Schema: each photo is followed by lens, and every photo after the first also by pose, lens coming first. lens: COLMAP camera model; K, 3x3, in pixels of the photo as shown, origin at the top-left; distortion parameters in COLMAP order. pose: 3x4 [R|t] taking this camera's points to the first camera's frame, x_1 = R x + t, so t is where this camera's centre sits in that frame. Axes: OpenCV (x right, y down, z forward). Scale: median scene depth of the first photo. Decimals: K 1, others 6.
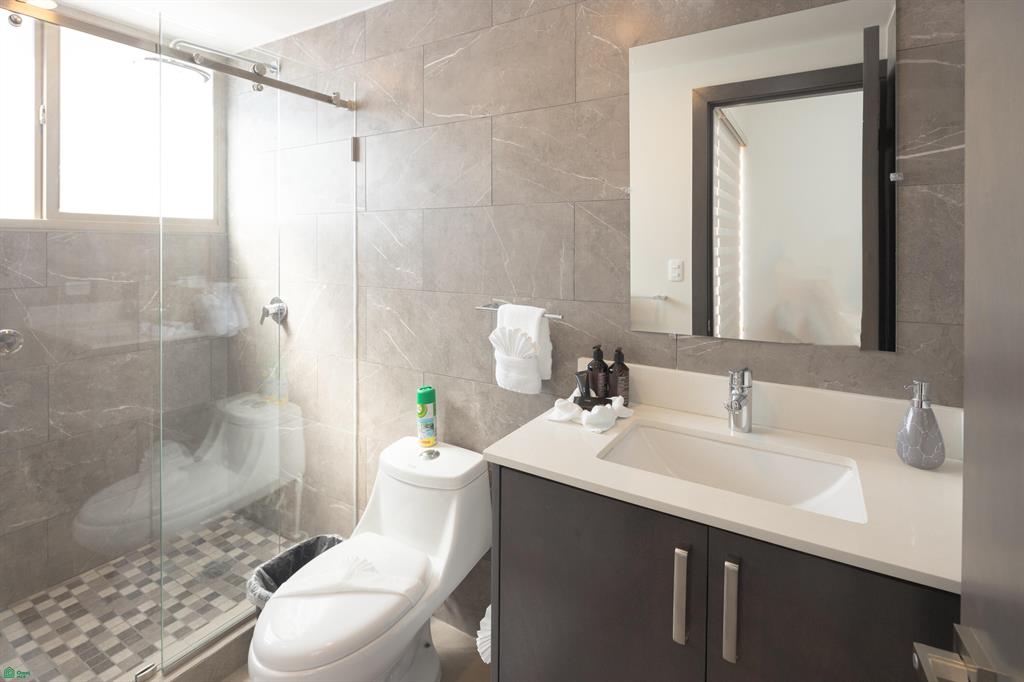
lens RADIAL K [[497.1, 0, 513.4], [0, 497.1, 244.3], [0, 0, 1]] dist [0.000306, -0.000088]
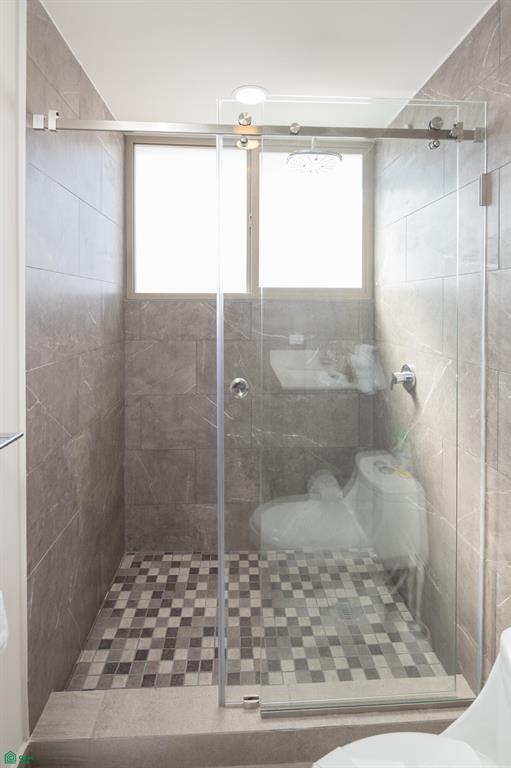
lens RADIAL K [[378.2, 0, 255.3], [0, 378.2, 310.1], [0, 0, 1]] dist [0.000260, -0.000458]
pose [[0.570476, 0.010640, -0.821245, -0.039806], [-0.003979, 0.999940, 0.010191, -0.009403], [0.821305, -0.002546, 0.570484, 0.373145]]
